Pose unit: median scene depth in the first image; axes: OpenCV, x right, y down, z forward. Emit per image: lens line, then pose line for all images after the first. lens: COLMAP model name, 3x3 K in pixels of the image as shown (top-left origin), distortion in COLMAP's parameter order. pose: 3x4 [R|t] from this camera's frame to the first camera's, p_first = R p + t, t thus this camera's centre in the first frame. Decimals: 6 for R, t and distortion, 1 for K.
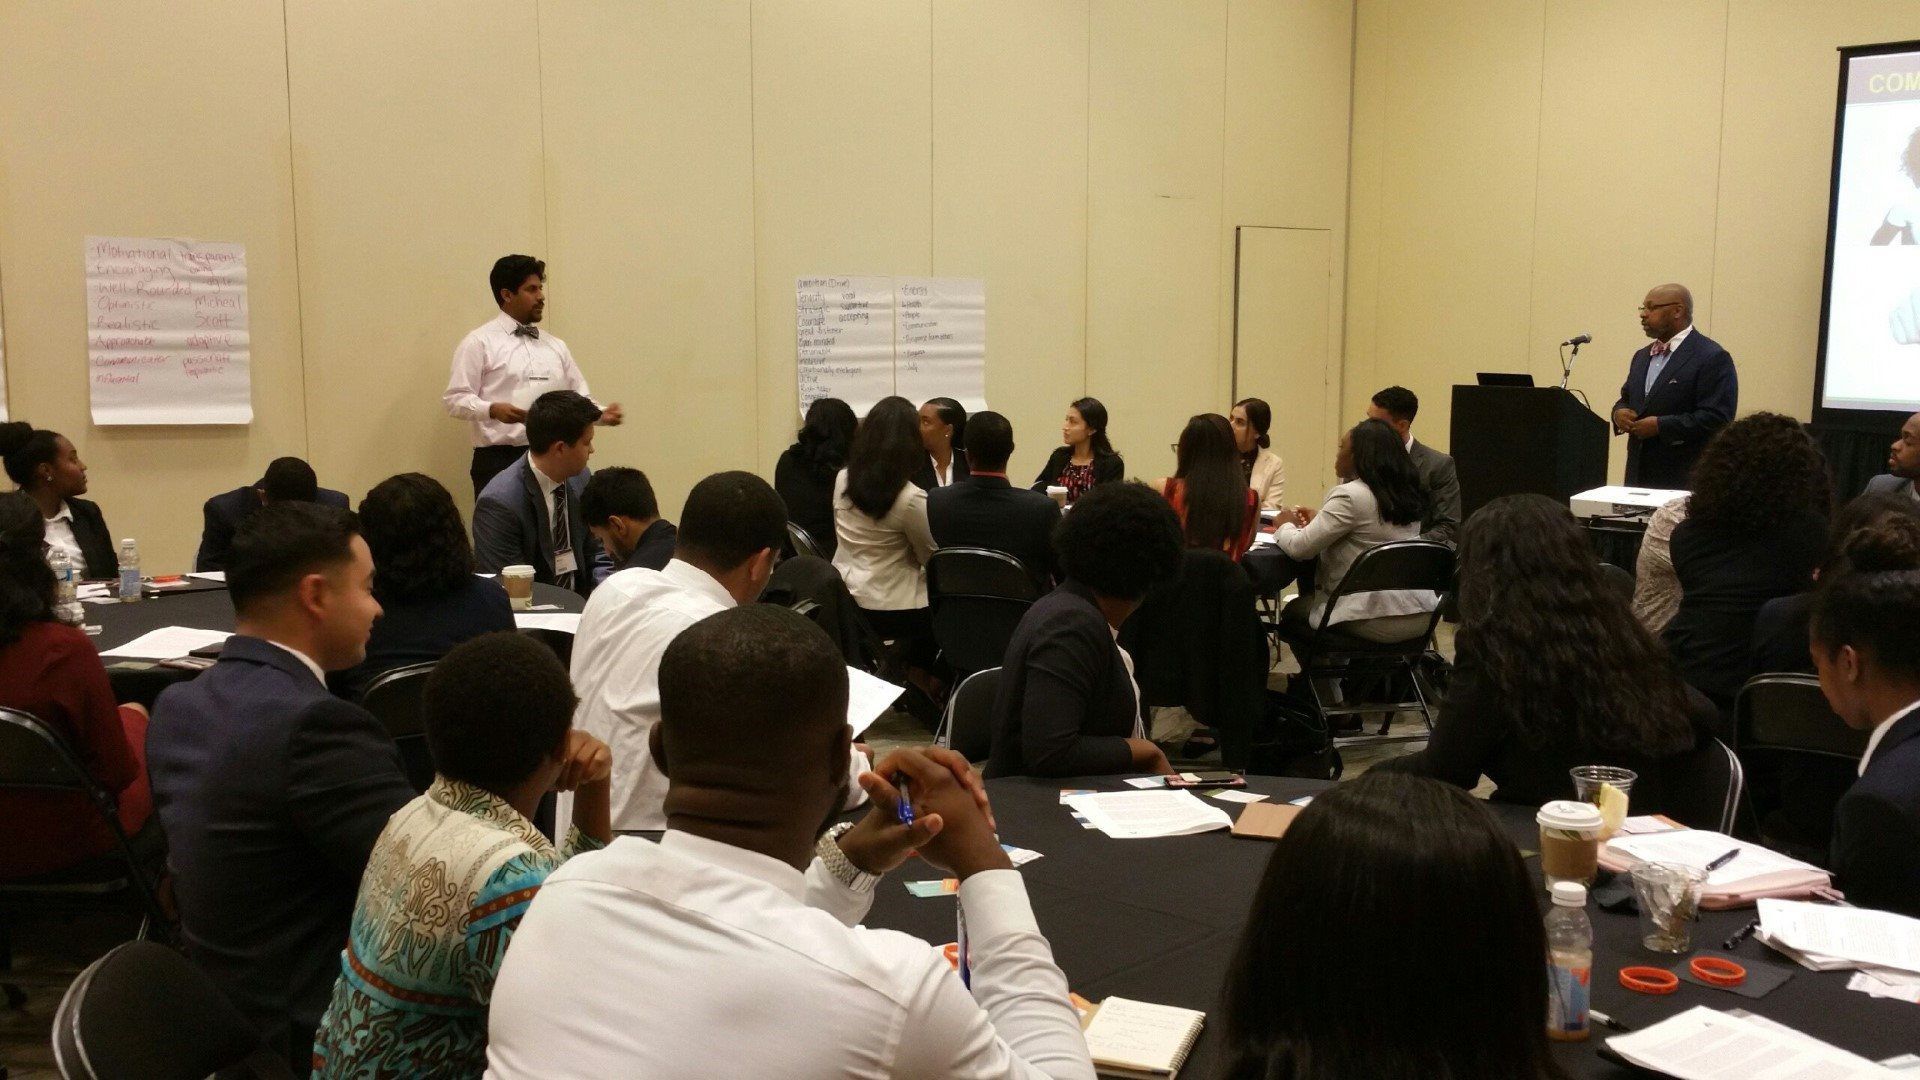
lens RADIAL K [[1571.0, 0, 969.1], [0, 1571.0, 555.2], [0, 0, 1]] dist [0.142087, -0.281033]
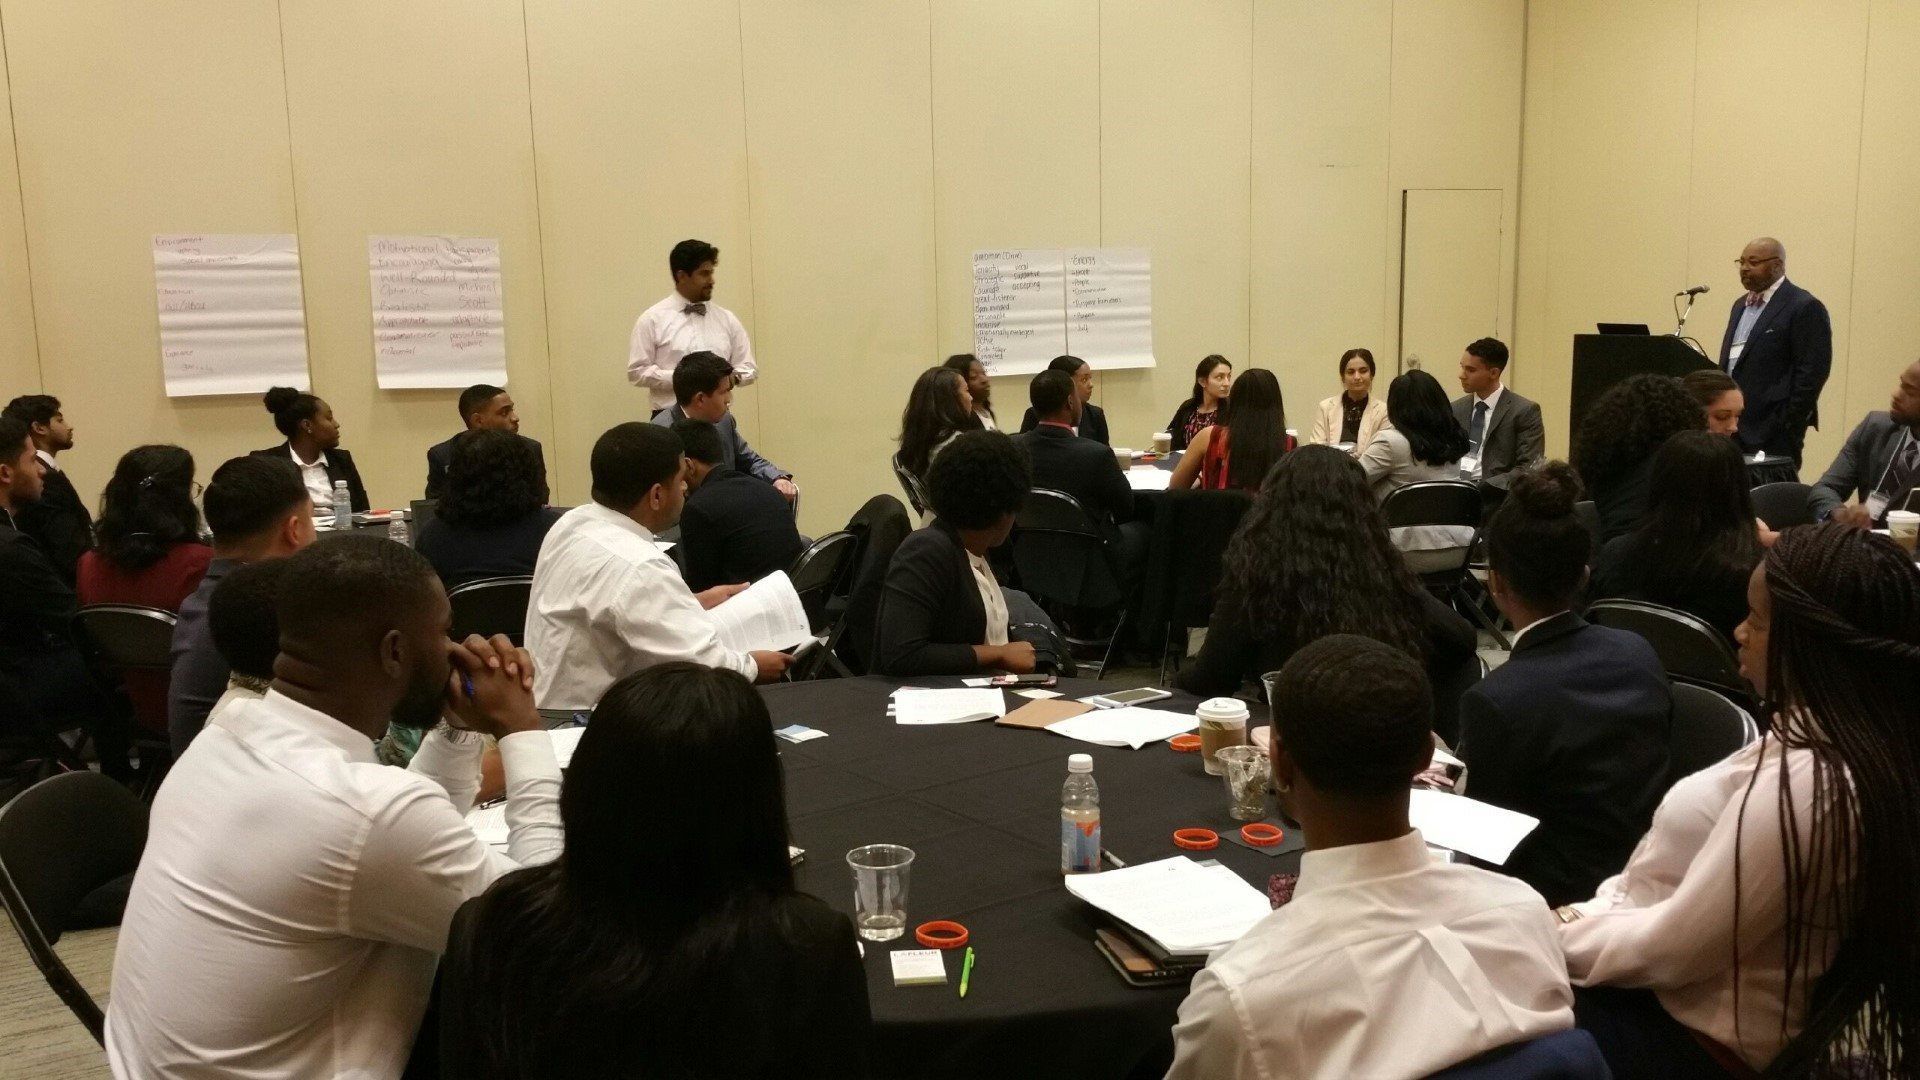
lens RADIAL K [[1410.6, 0, 1005.7], [0, 1410.6, 537.8], [0, 0, 1]] dist [0.117821, -0.199584]
pose [[0.986237, 0.005477, -0.165245, 0.114851], [-0.000520, 0.999549, 0.030027, 0.000607], [0.165335, -0.029528, 0.985795, -0.020546]]
